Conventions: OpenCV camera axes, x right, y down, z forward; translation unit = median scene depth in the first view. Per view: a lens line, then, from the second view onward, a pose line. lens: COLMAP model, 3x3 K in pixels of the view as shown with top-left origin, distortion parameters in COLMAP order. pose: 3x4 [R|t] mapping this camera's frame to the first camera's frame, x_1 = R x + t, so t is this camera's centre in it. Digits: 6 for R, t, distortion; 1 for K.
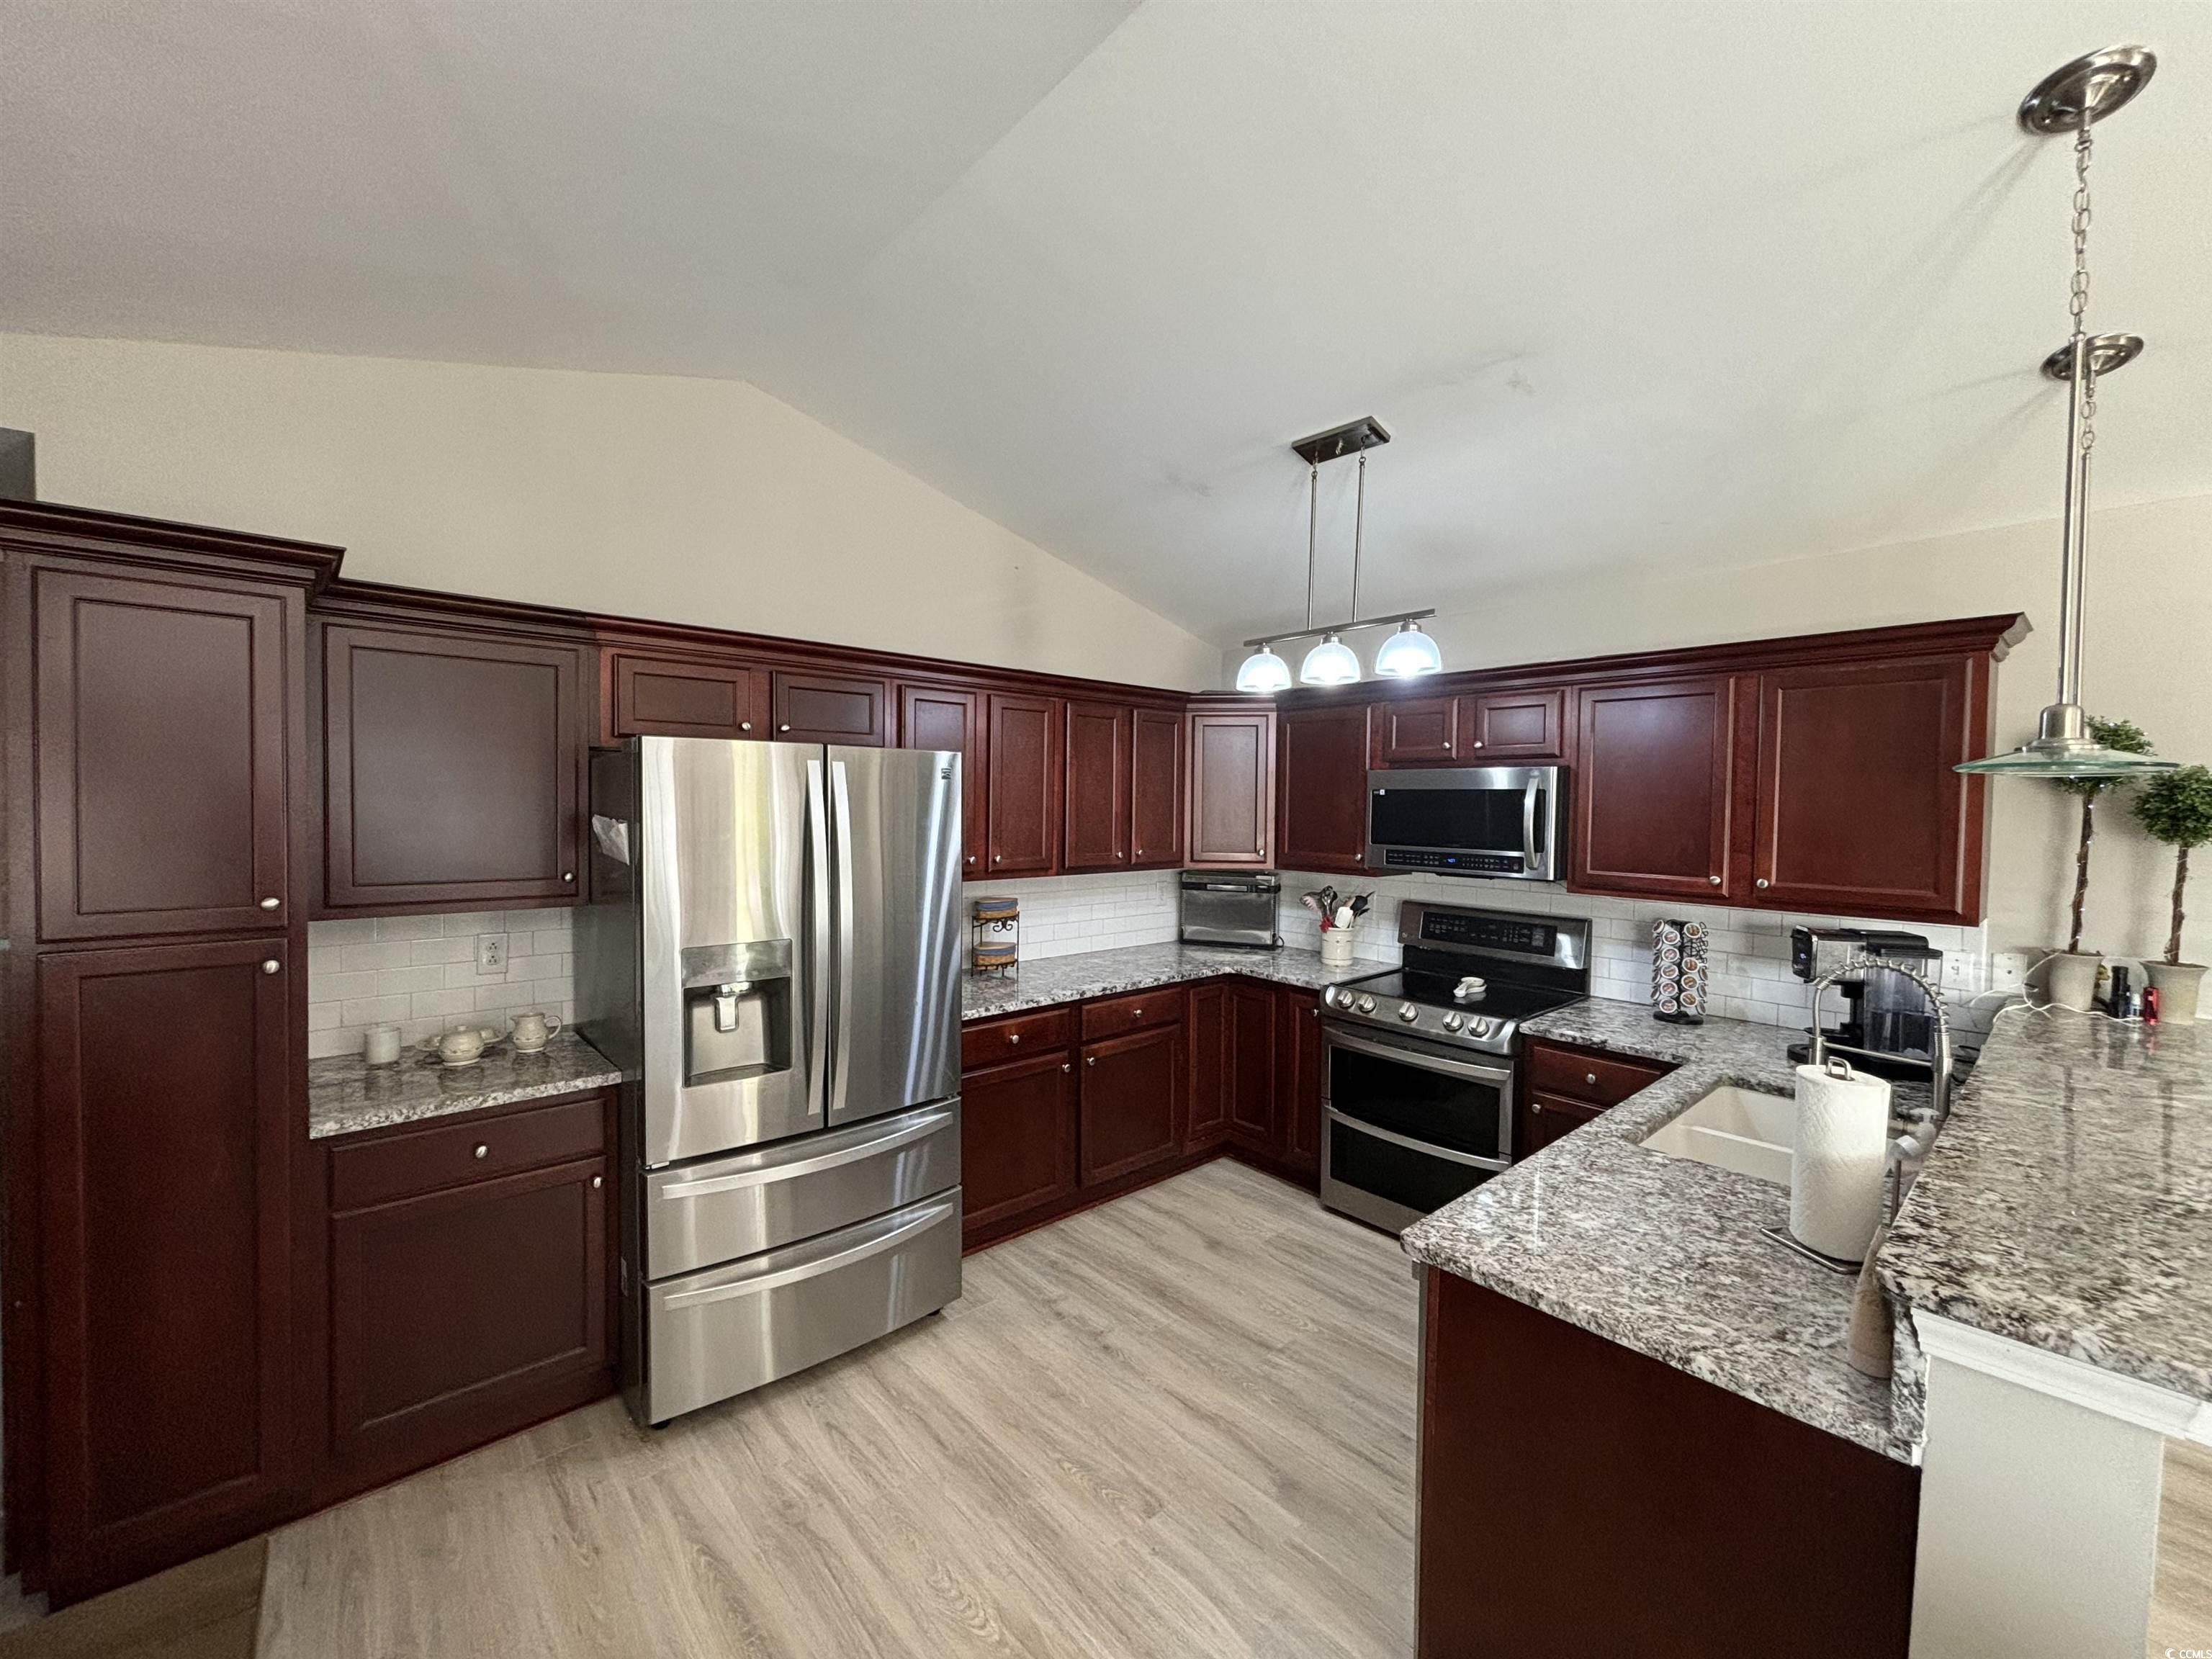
lens RADIAL K [[892.5, 0, 1106.2], [0, 892.5, 827.7], [0, 0, 1]] dist [0.000138, 0.001207]
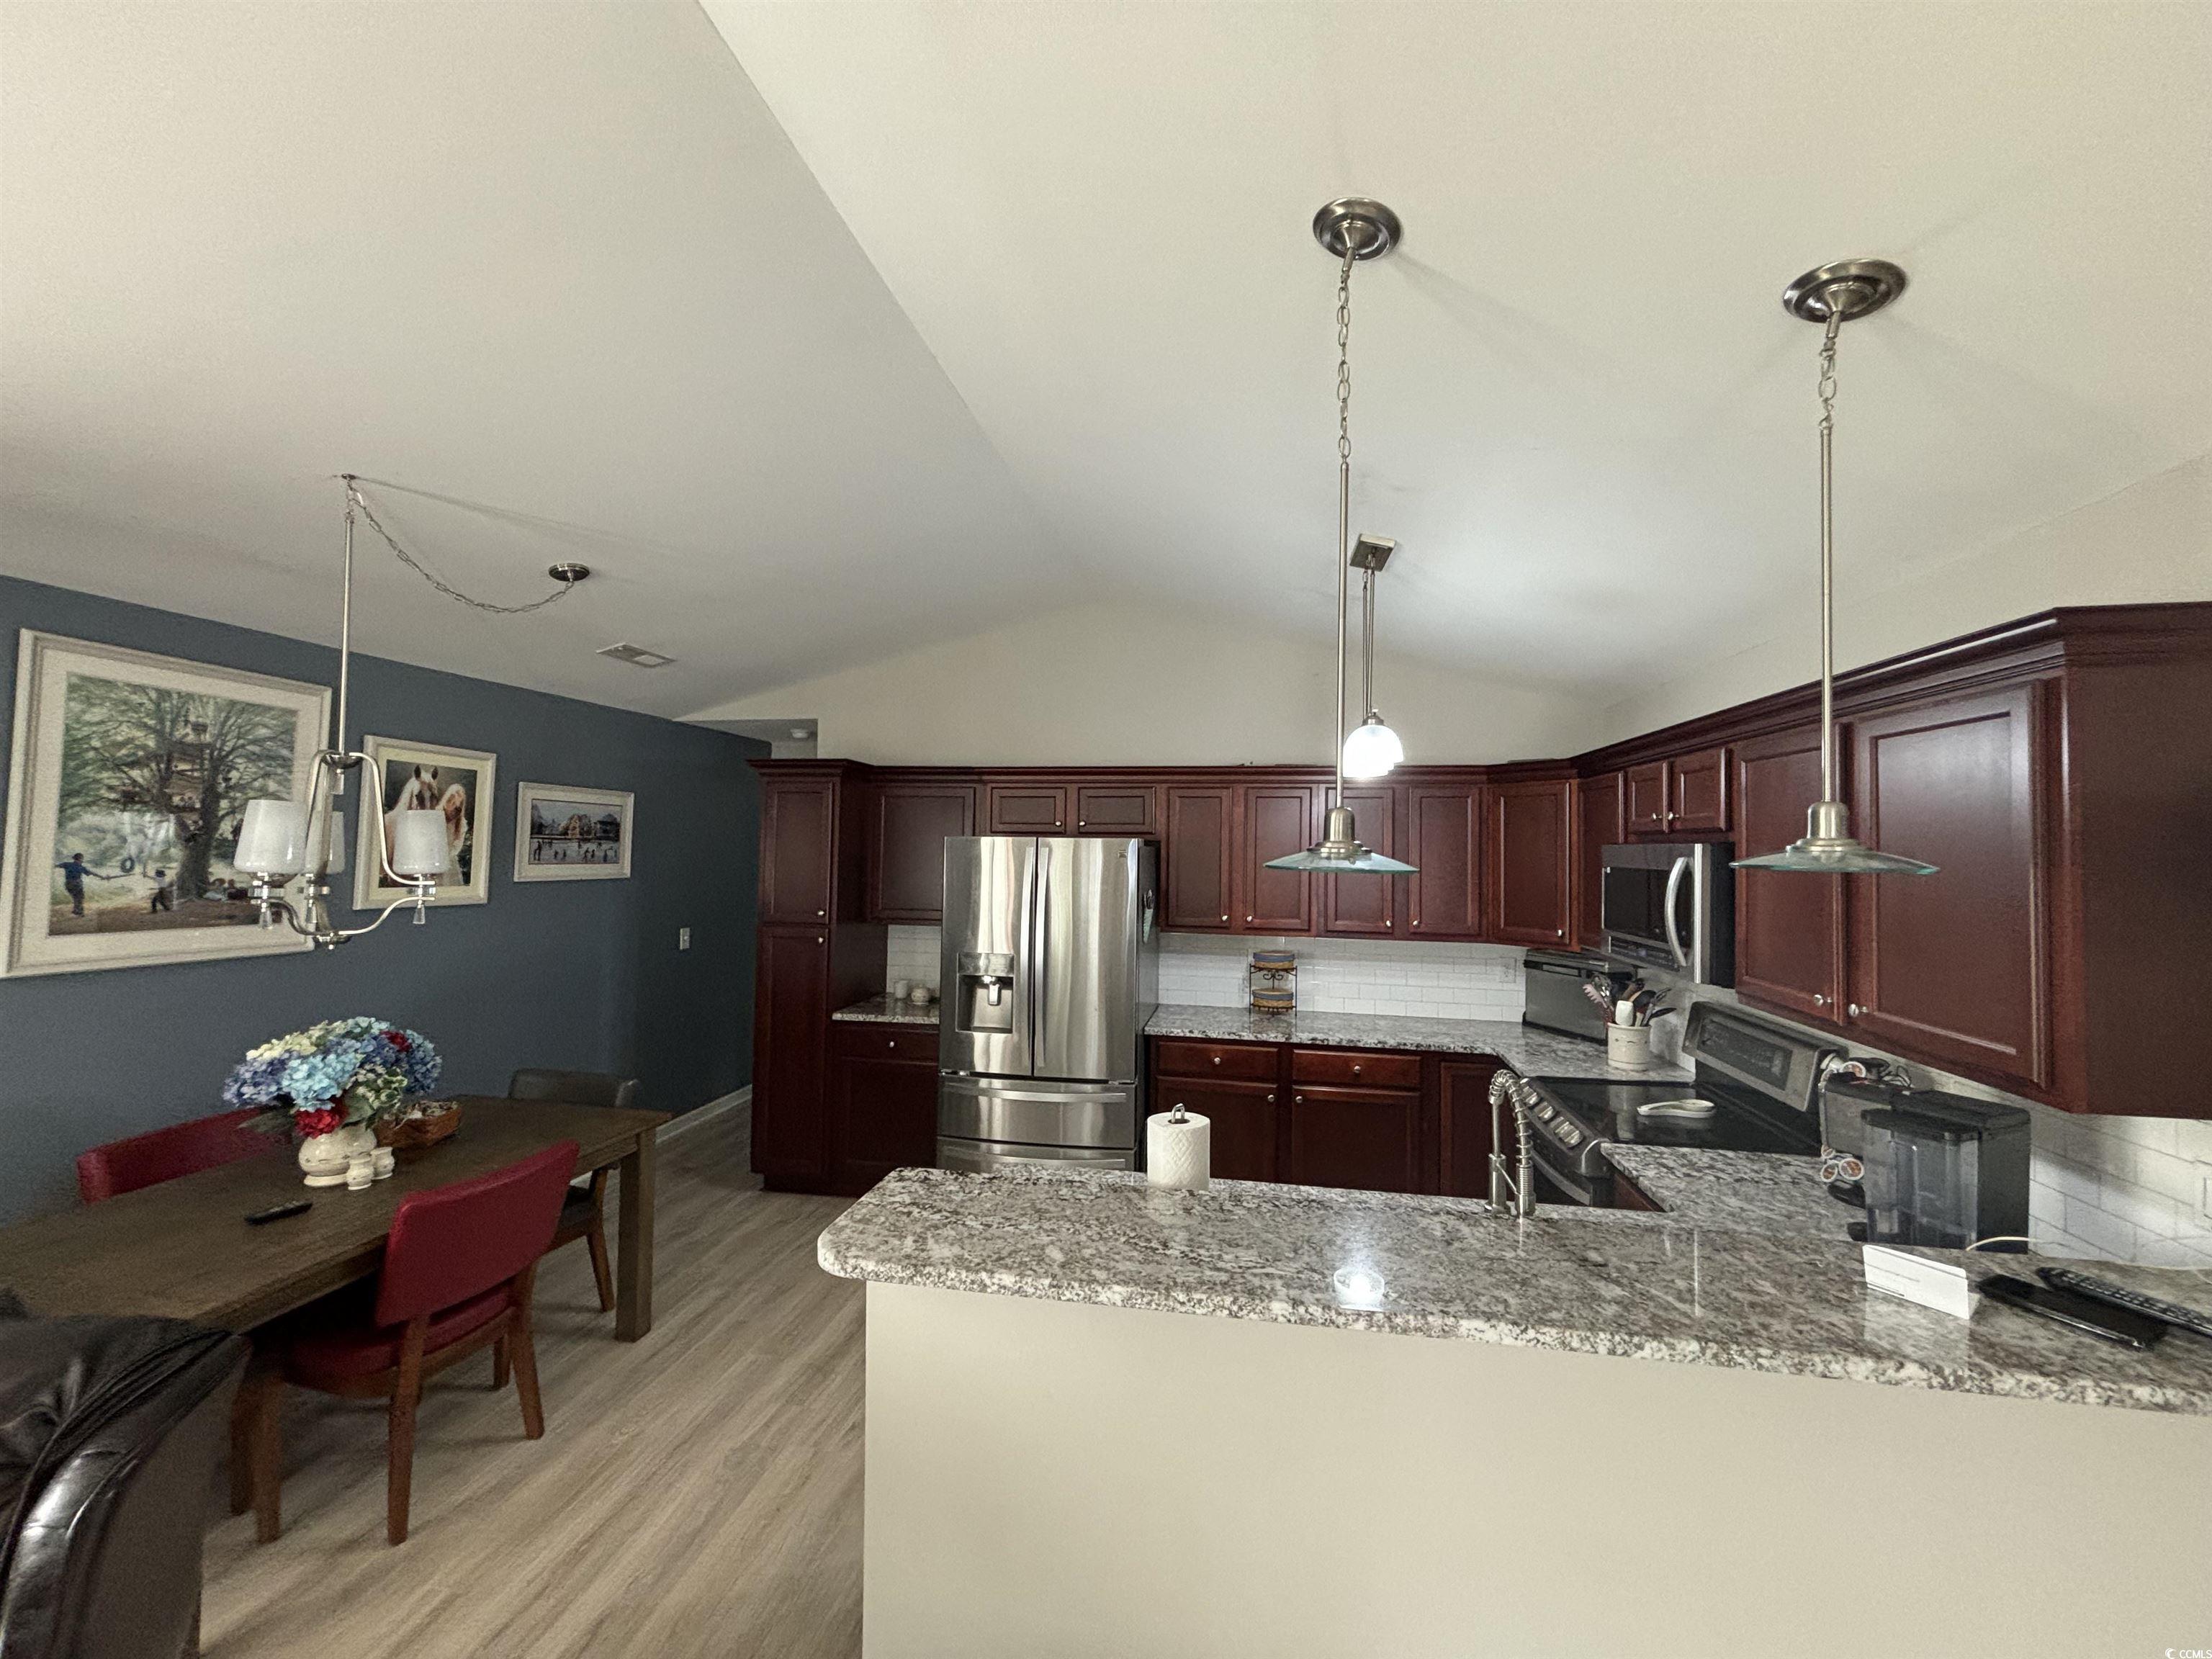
lens RADIAL K [[892.5, 0, 1112.4], [0, 892.5, 824.2], [0, 0, 1]] dist [0.000138, 0.001207]
pose [[0.626205, -0.021225, -0.779369, 1.030286], [-0.032832, 0.998025, -0.053559, -0.033614], [0.778967, 0.059127, 0.624271, 0.090643]]
